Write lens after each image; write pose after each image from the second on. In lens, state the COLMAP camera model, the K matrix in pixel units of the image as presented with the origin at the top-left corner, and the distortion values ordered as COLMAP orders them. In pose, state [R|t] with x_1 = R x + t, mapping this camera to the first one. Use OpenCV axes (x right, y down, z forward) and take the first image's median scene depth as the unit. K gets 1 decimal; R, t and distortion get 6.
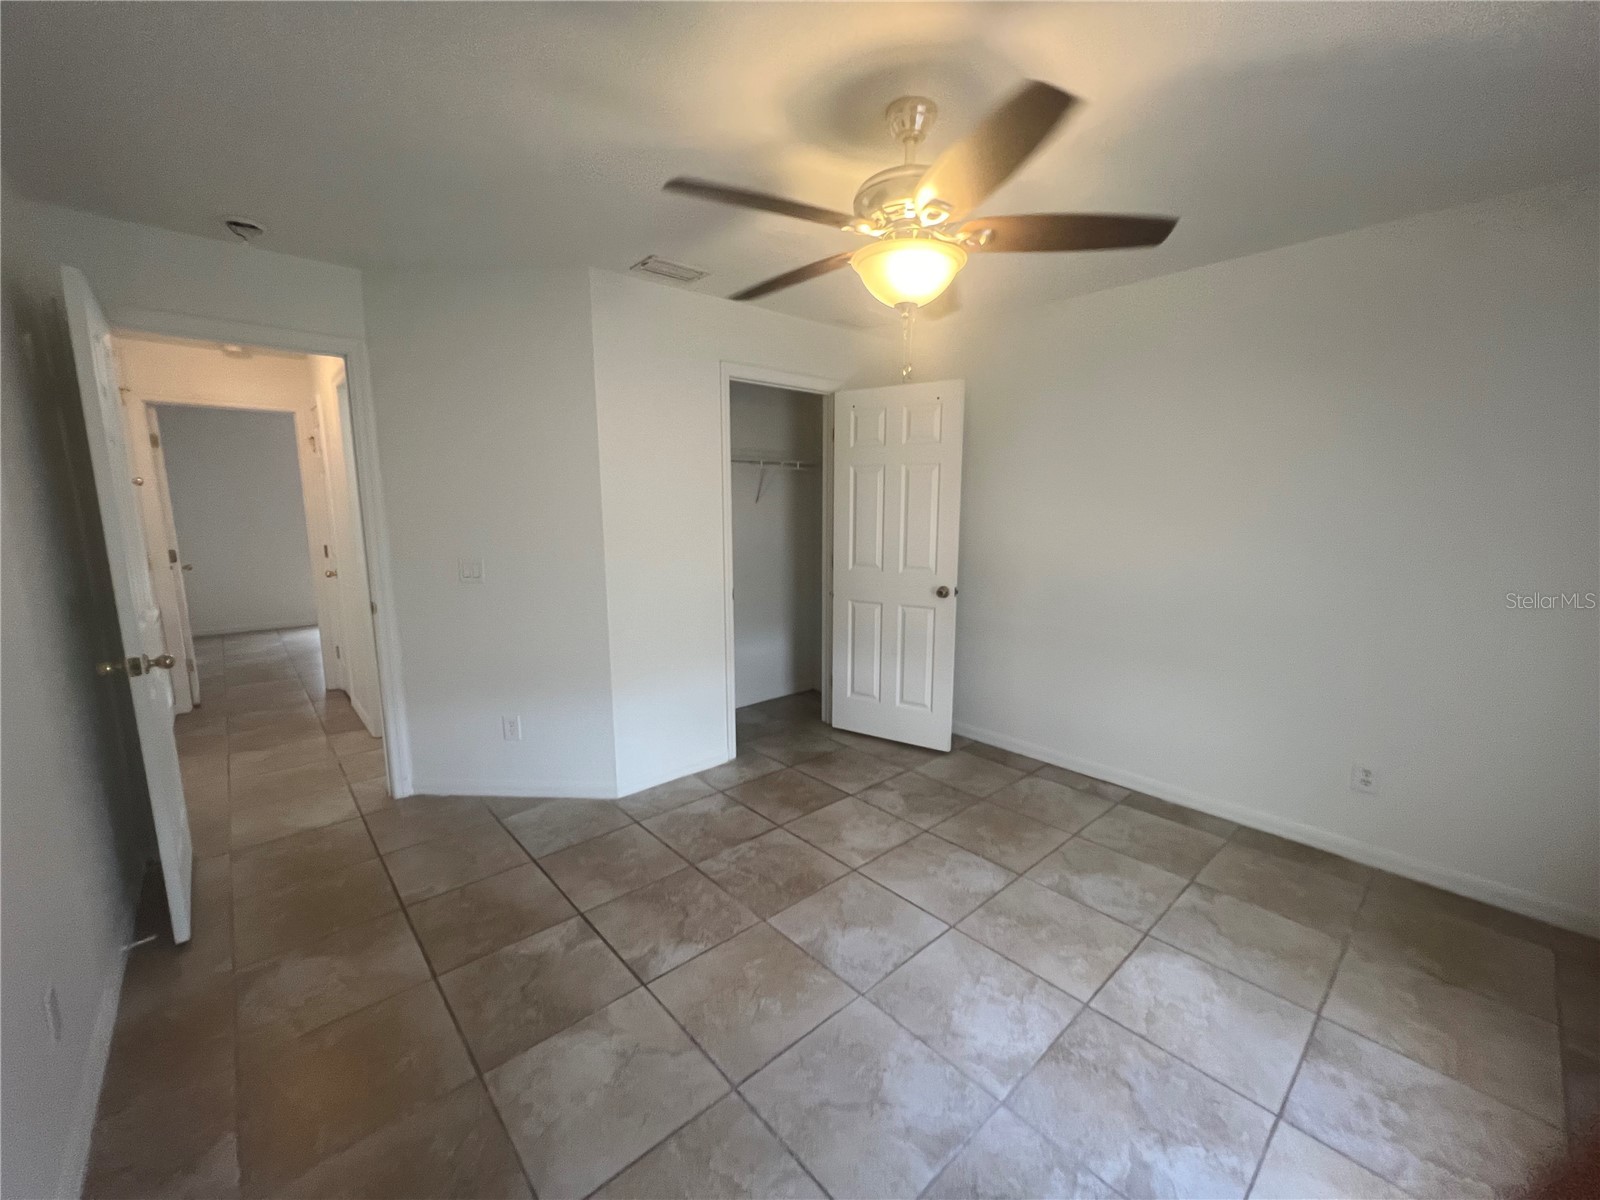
lens RADIAL K [[641.0, 0, 798.5], [0, 641.0, 605.0], [0, 0, 1]] dist [-0.002983, 0.001297]
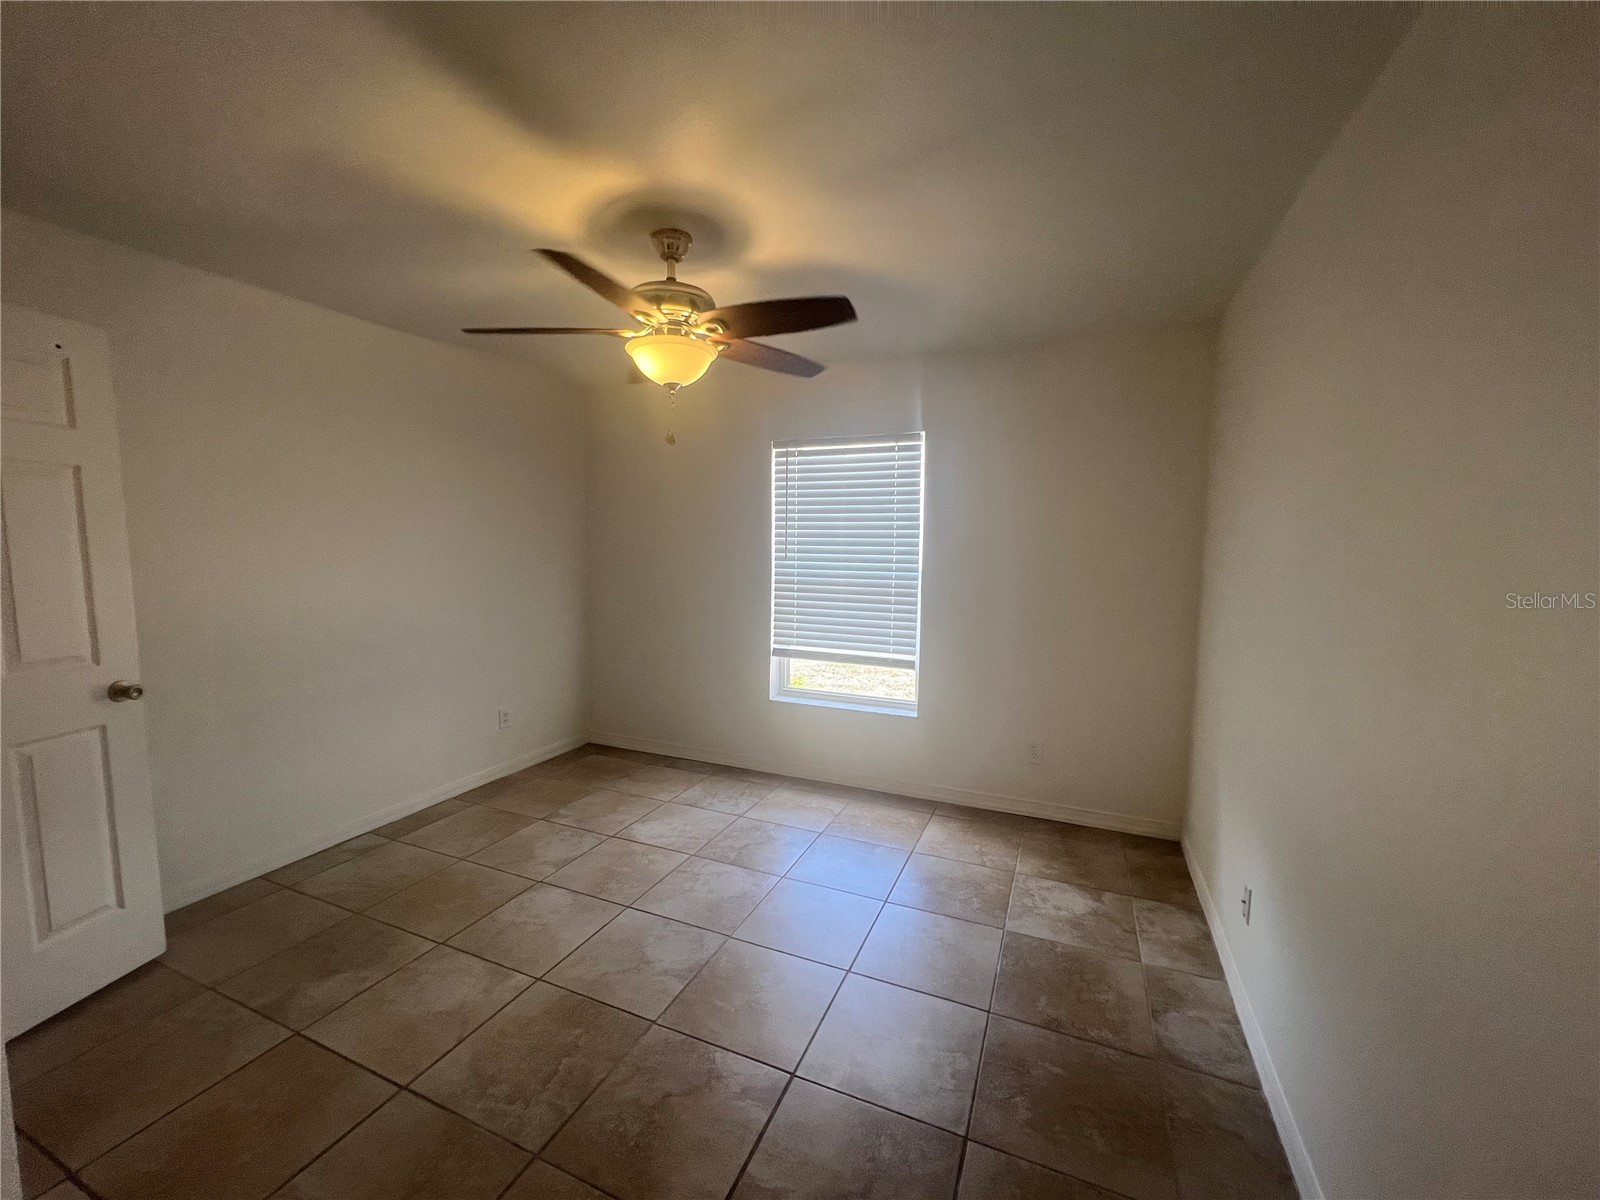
lens RADIAL K [[641.0, 0, 800.2], [0, 641.0, 604.0], [0, 0, 1]] dist [-0.002983, 0.001297]
pose [[-0.420975, -0.096632, 0.901910, -0.810288], [0.132229, 0.977150, 0.166412, -0.167866], [-0.897383, 0.189314, -0.398578, 0.995542]]
